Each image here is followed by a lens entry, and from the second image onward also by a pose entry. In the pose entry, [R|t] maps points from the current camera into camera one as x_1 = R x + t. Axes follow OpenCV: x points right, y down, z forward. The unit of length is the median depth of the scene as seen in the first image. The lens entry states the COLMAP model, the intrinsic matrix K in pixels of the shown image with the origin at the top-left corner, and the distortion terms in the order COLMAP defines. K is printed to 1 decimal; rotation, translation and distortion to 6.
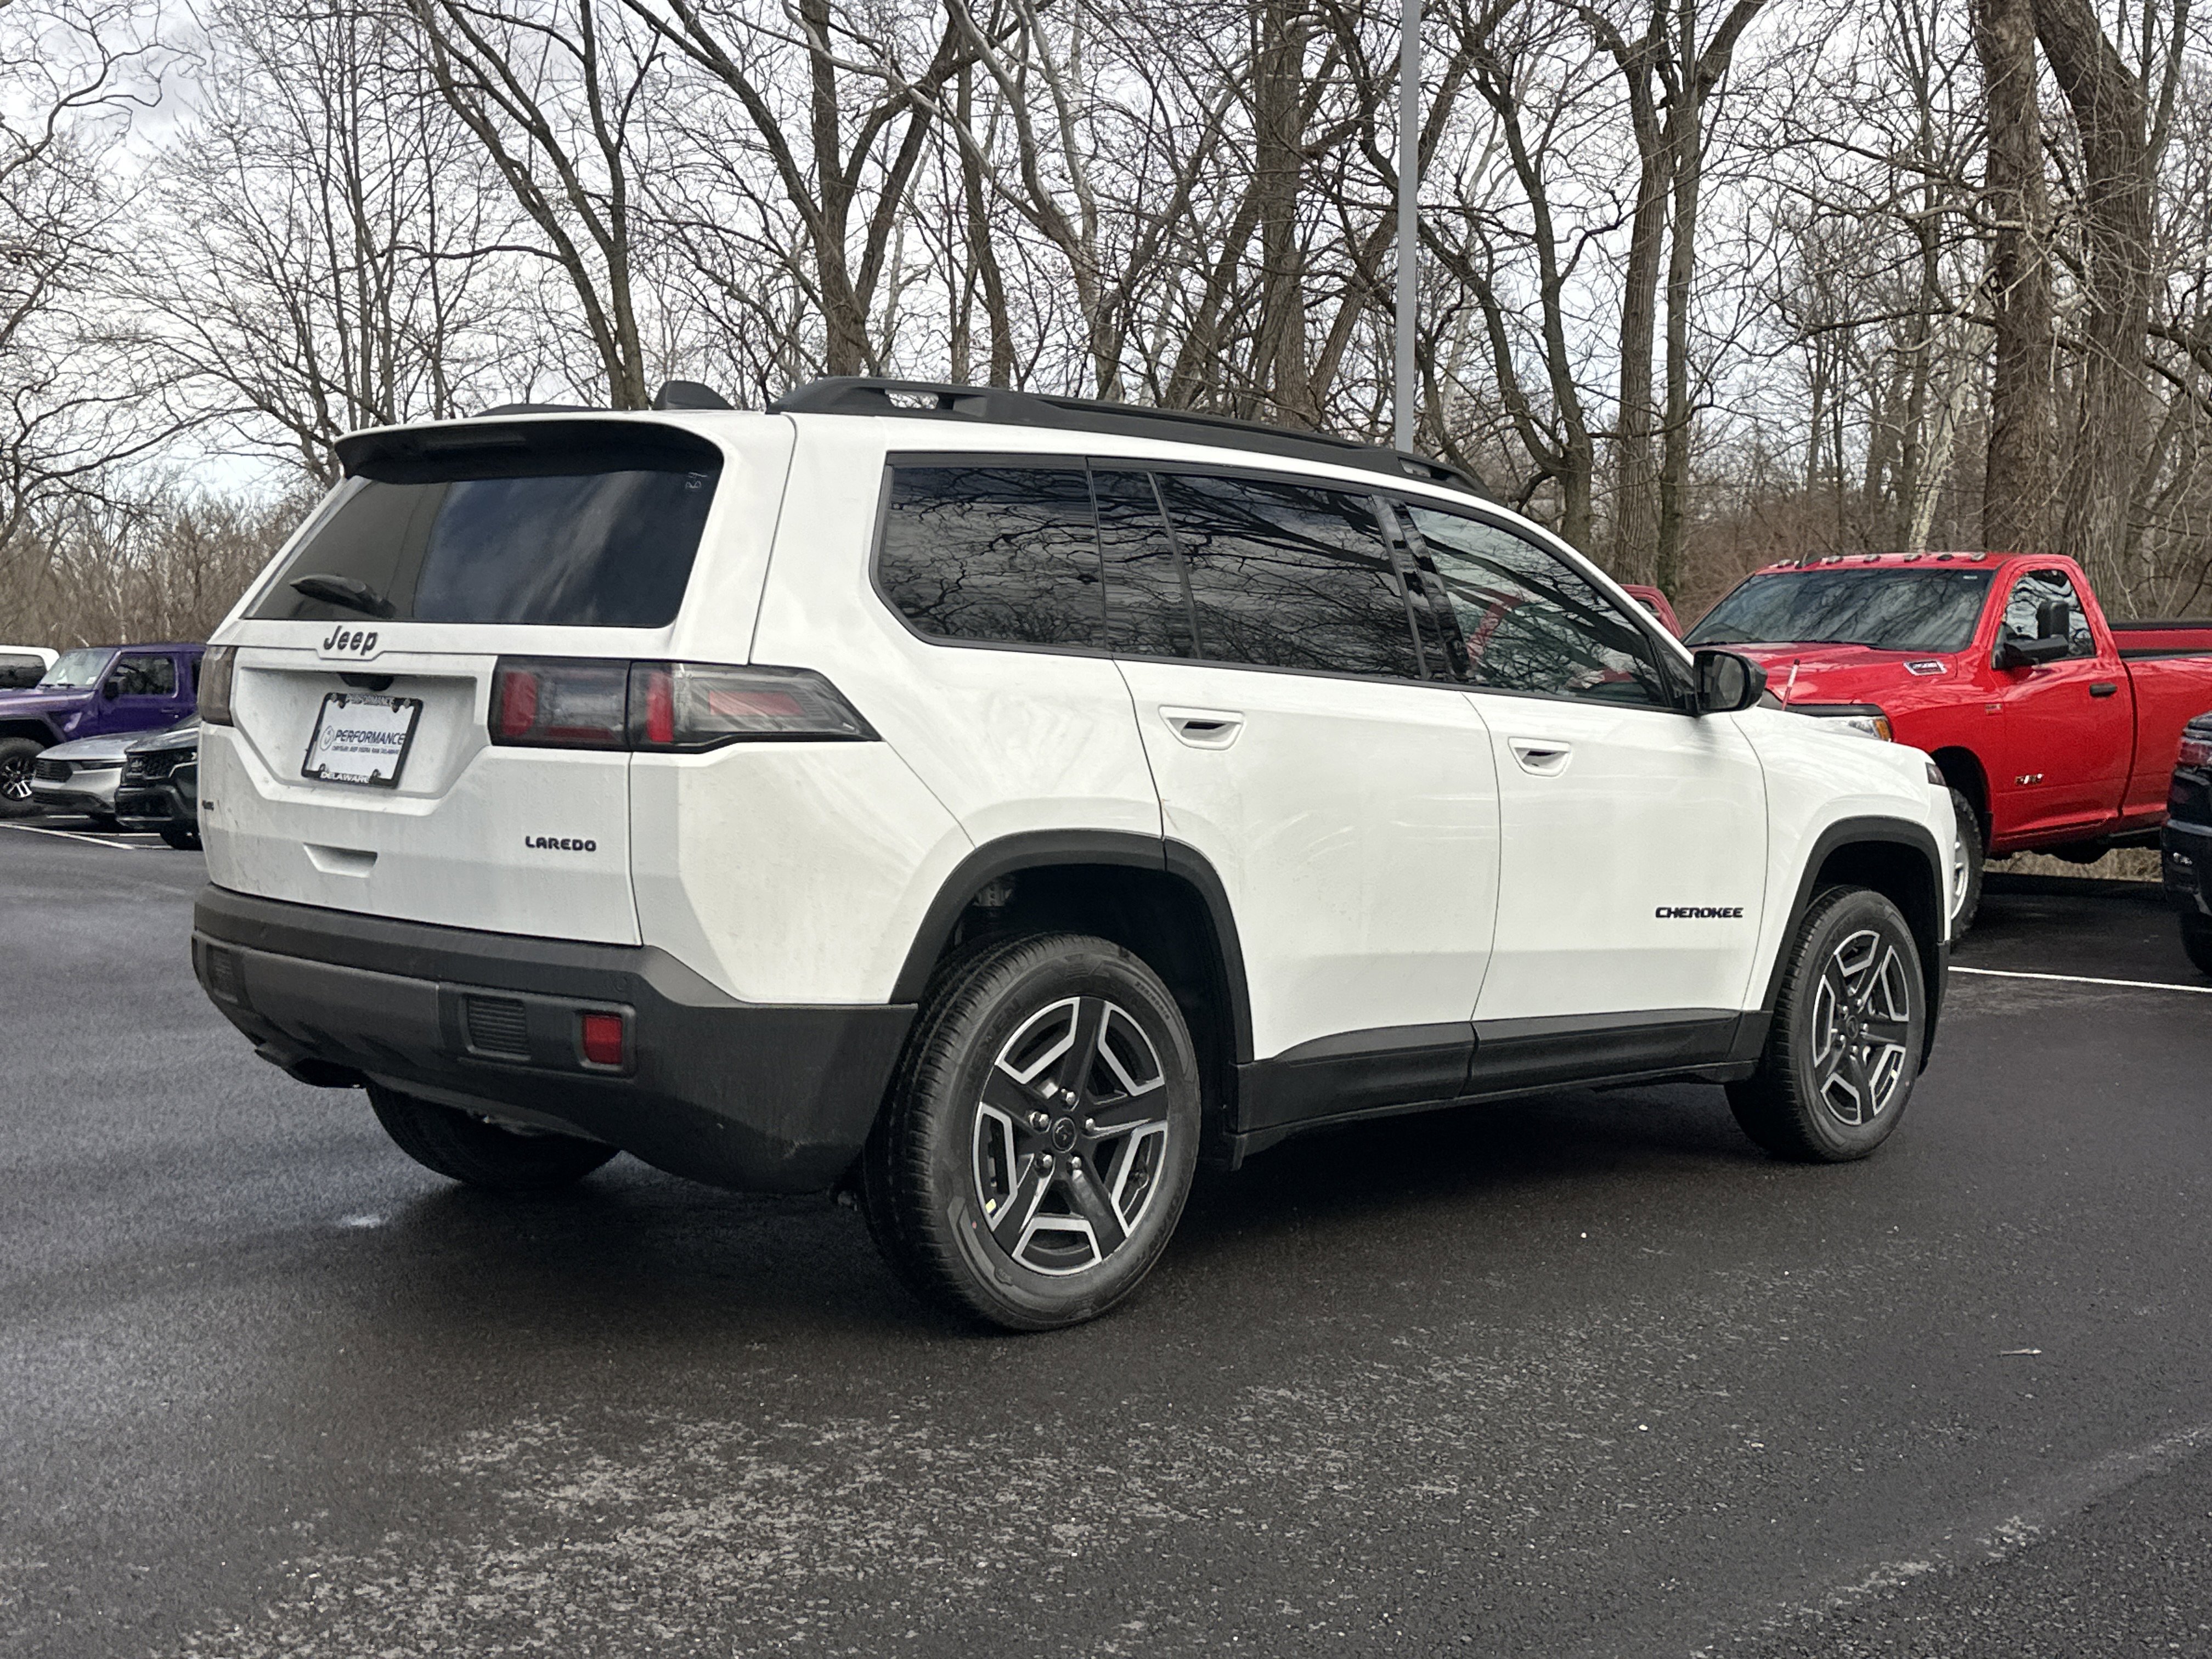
lens RADIAL K [[2765.1, 0, 1106.0], [0, 2765.1, 829.5], [0, 0, 1]] dist [0.017688, 0.018617]
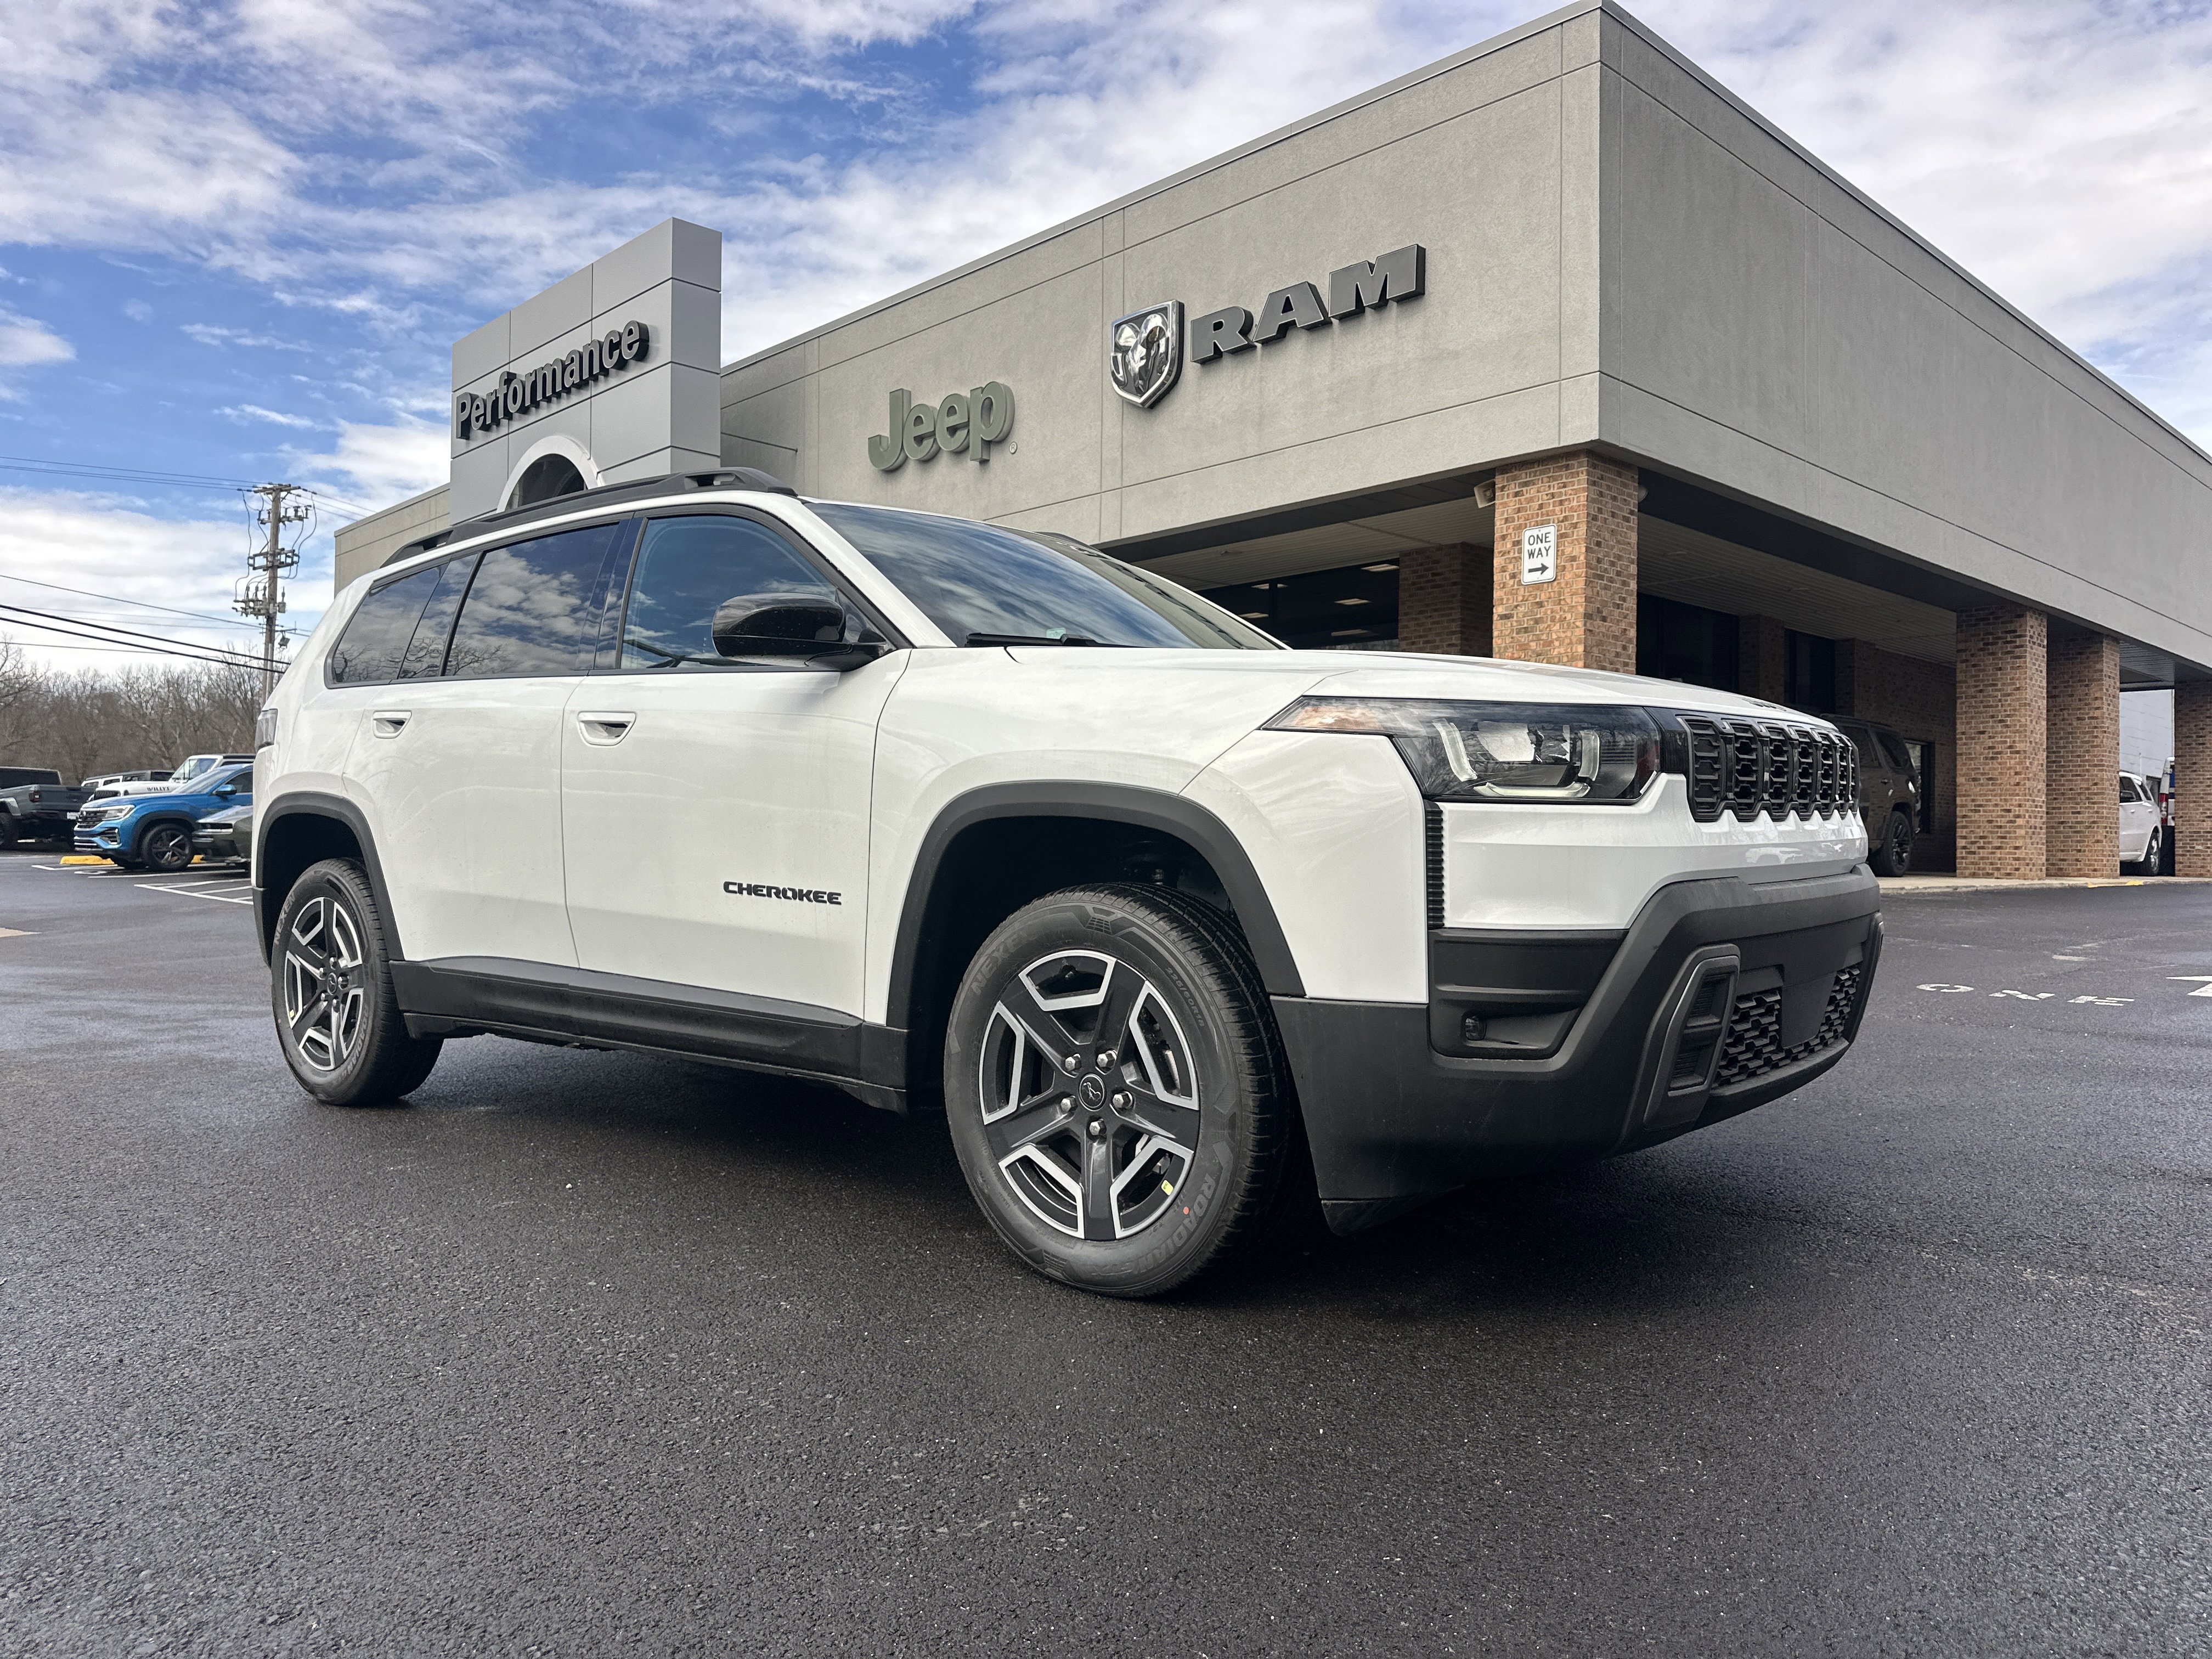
lens RADIAL K [[1579.4, 0, 1069.8], [0, 1579.4, 803.8], [0, 0, 1]] dist [0.206234, -0.326335]
pose [[0.049095, -0.040787, -0.997961, 0.921460], [-0.051019, 0.997759, -0.043288, 0.023996], [0.997490, 0.053041, 0.046904, 1.349387]]
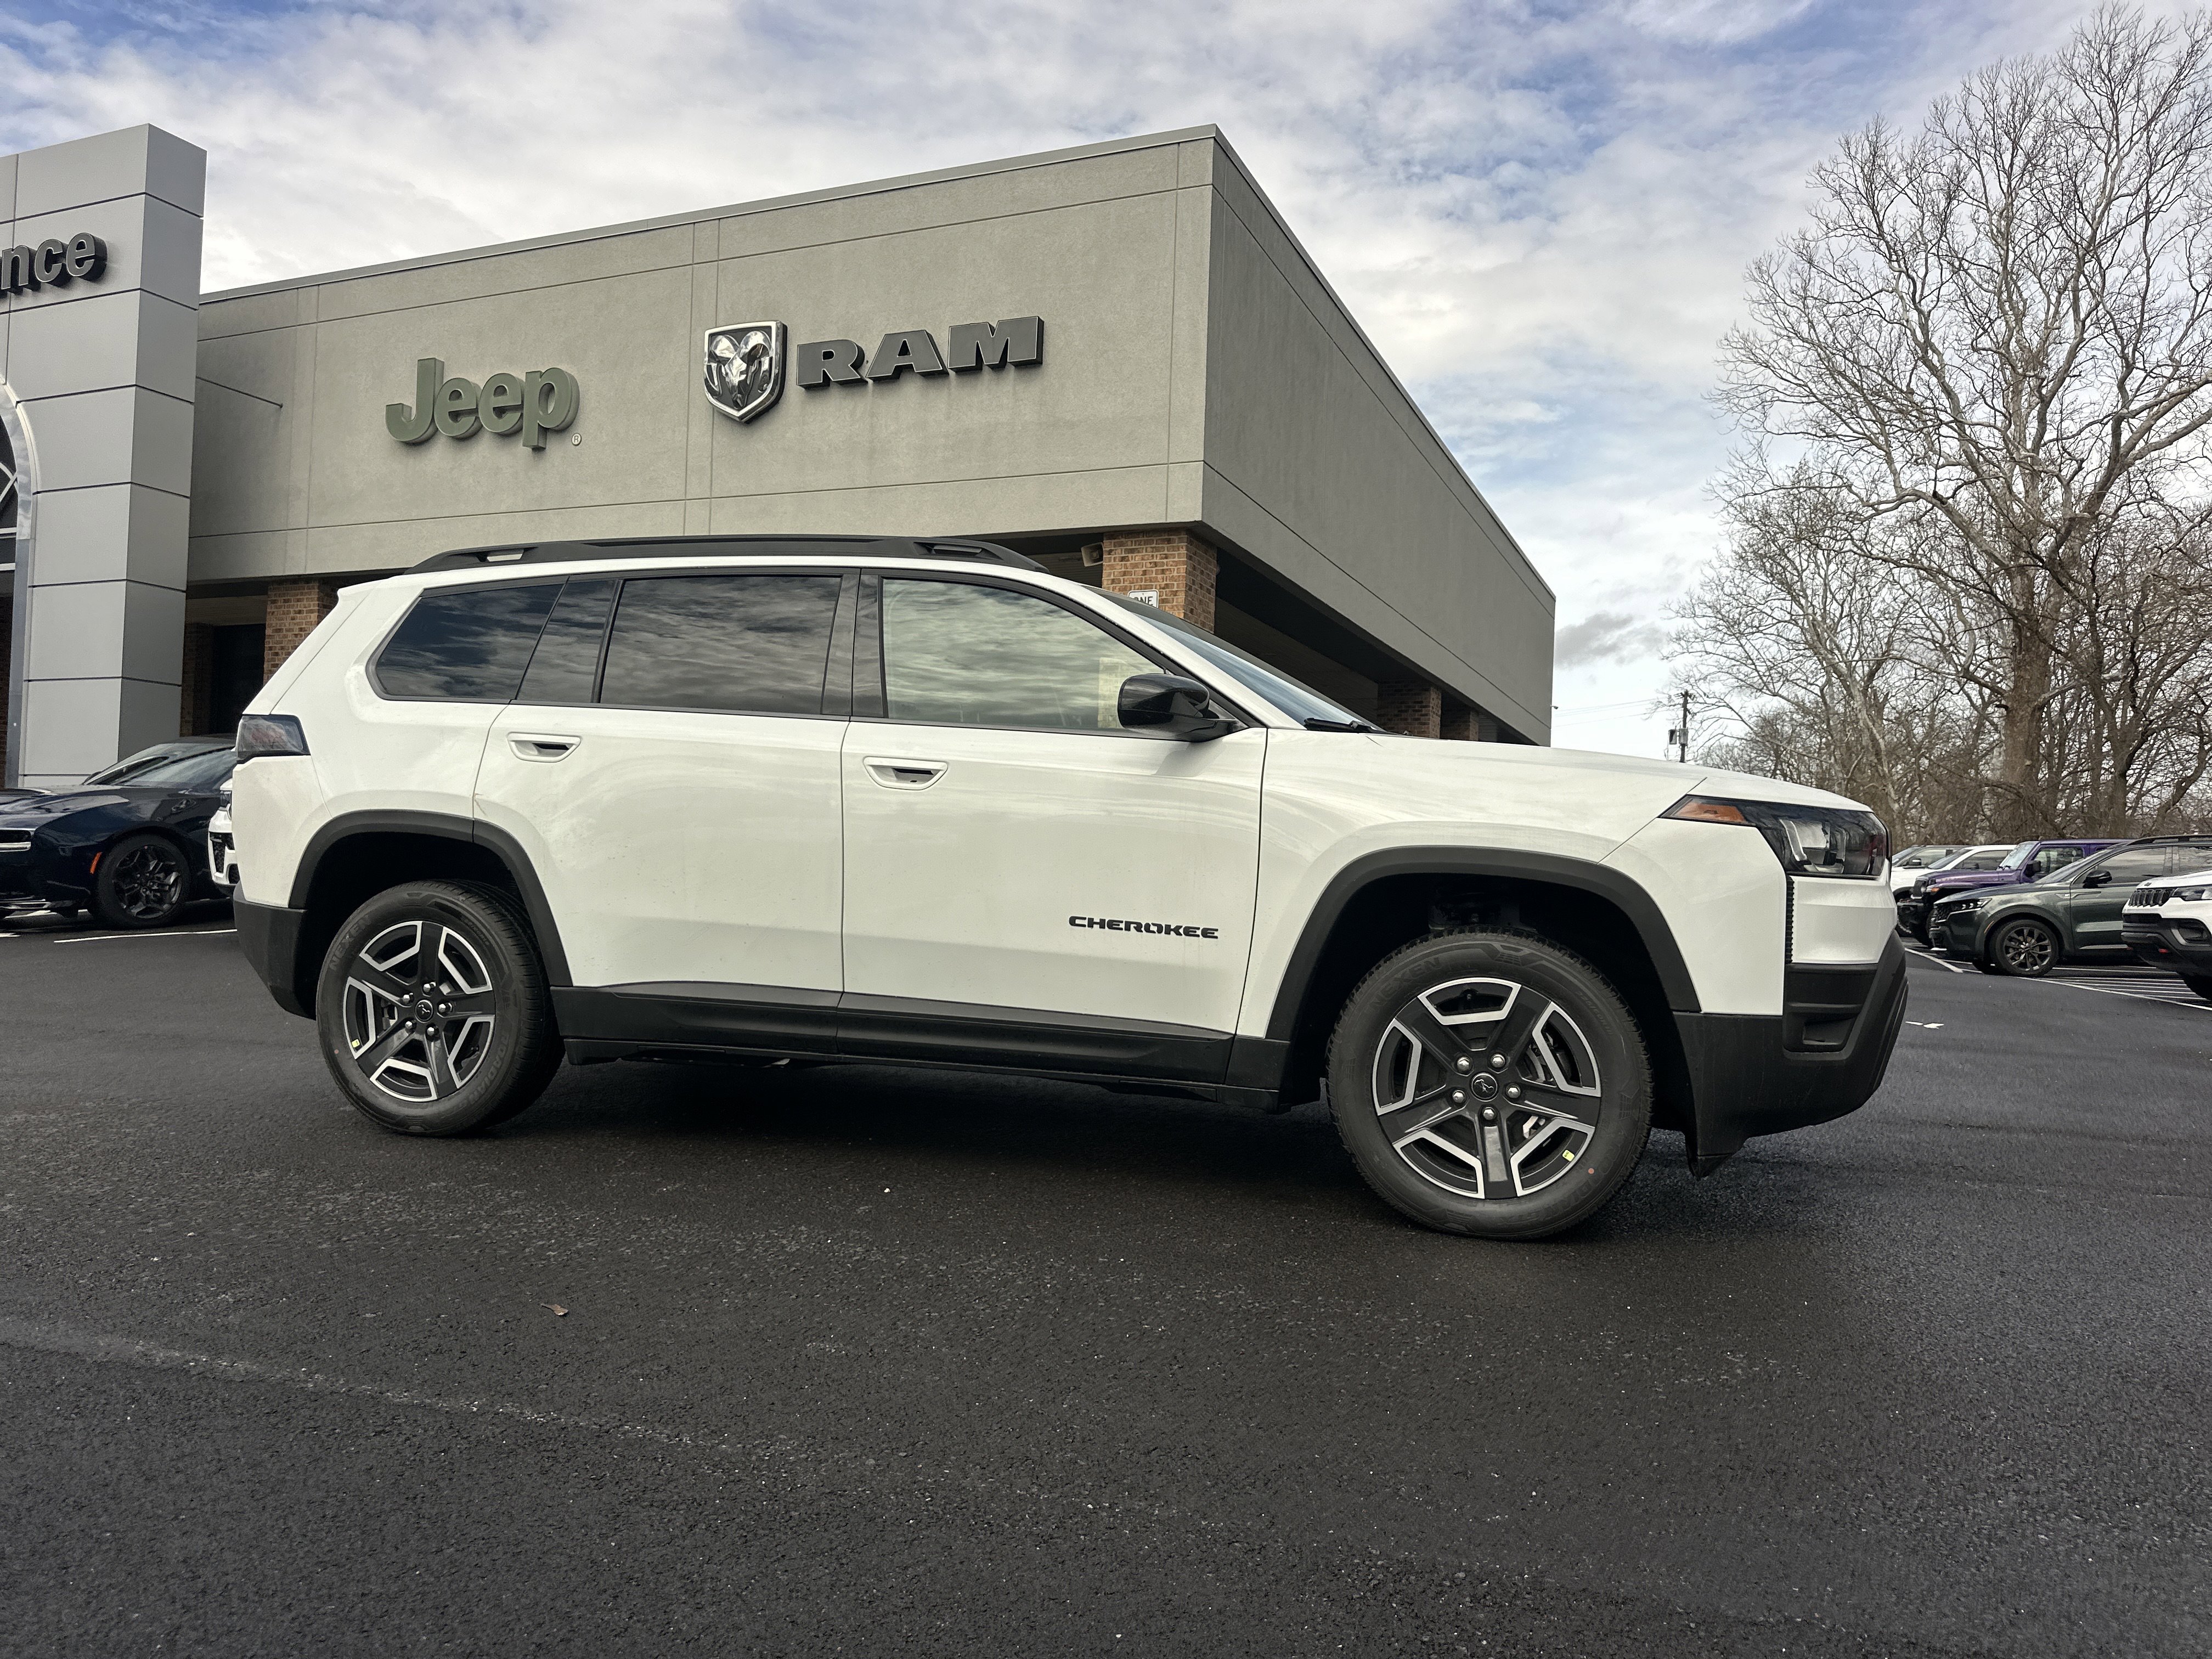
lens RADIAL K [[1613.2, 0, 1096.7], [0, 1613.2, 822.7], [0, 0, 1]] dist [0.127309, -0.189234]
pose [[0.447435, -0.029047, -0.893845, 0.947683], [-0.065502, 0.995724, -0.065147, 0.040042], [0.891914, 0.087697, 0.443619, 0.898716]]
